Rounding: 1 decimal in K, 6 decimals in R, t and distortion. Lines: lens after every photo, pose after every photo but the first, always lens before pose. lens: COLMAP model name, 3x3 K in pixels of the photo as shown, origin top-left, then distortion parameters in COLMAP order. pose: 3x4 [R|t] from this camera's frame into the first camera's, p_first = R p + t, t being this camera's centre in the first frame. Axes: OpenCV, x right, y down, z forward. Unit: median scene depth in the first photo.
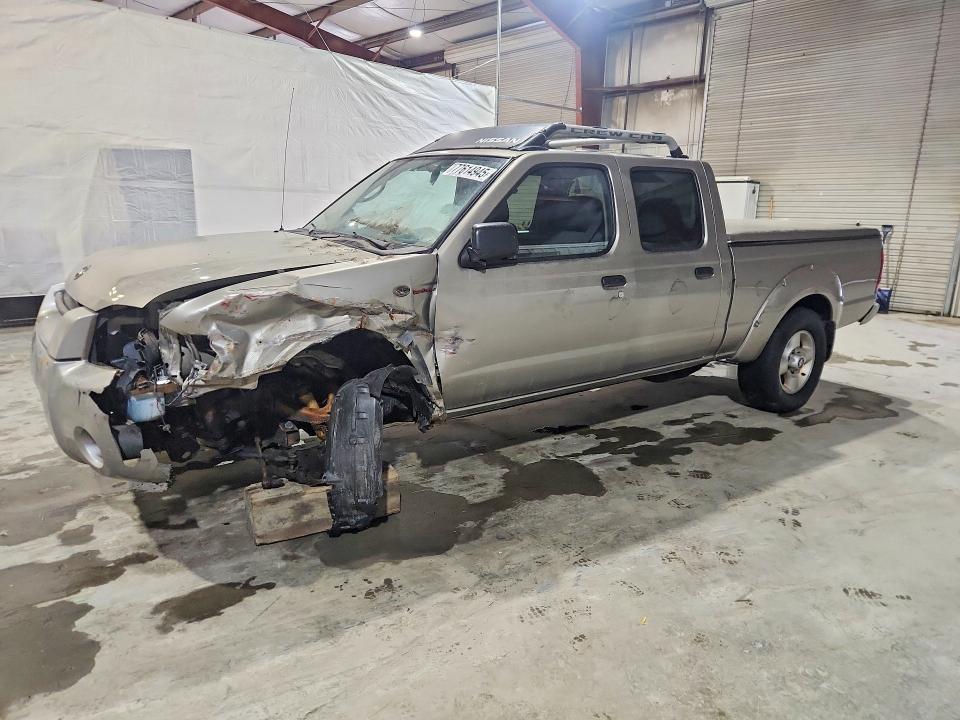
lens RADIAL K [[725.8, 0, 480.0], [0, 725.8, 360.0], [0, 0, 1]] dist [0.099794, -0.111101]
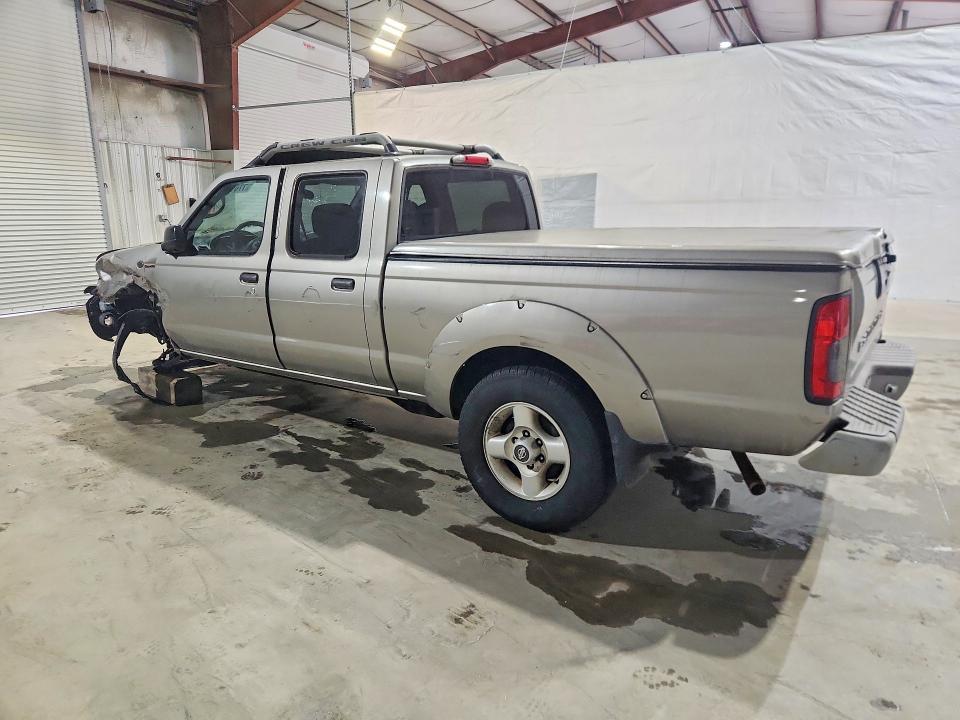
lens RADIAL K [[725.8, 0, 480.0], [0, 725.8, 360.0], [0, 0, 1]] dist [0.099794, -0.111101]
pose [[0.205759, 0.168544, -0.963979, 1.246911], [-0.193640, 0.972592, 0.128718, -0.180007], [0.959253, 0.160180, 0.232757, 0.991231]]
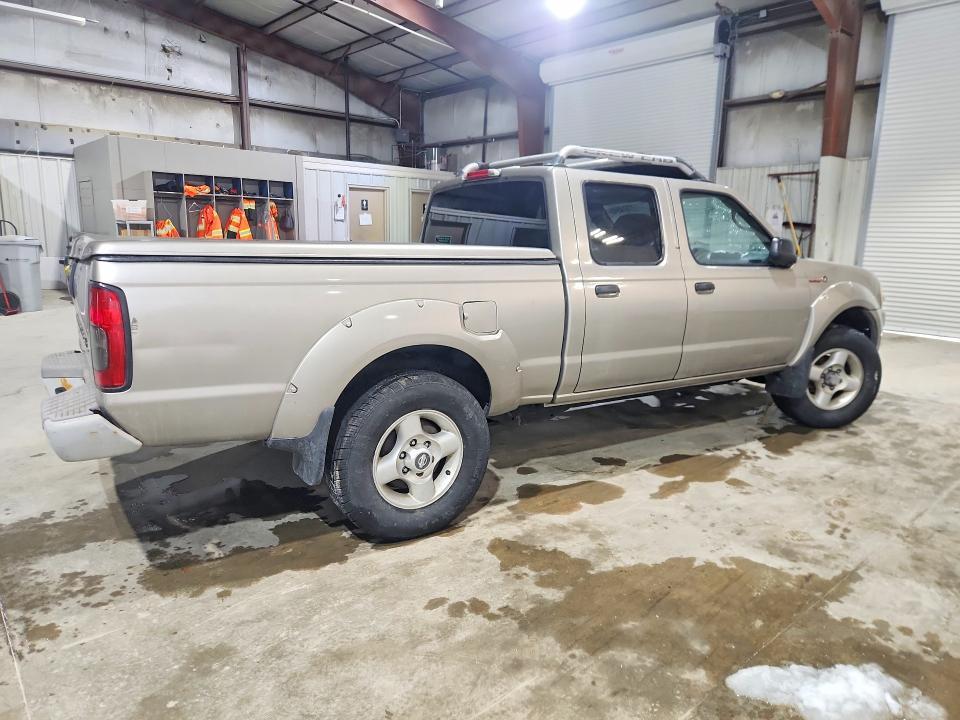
lens RADIAL K [[725.8, 0, 480.0], [0, 725.8, 360.0], [0, 0, 1]] dist [0.099794, -0.111101]
pose [[-0.960456, -0.094492, 0.261907, -0.005636], [0.011338, 0.926598, 0.375882, -0.442145], [-0.278200, 0.363987, -0.888886, 2.122303]]
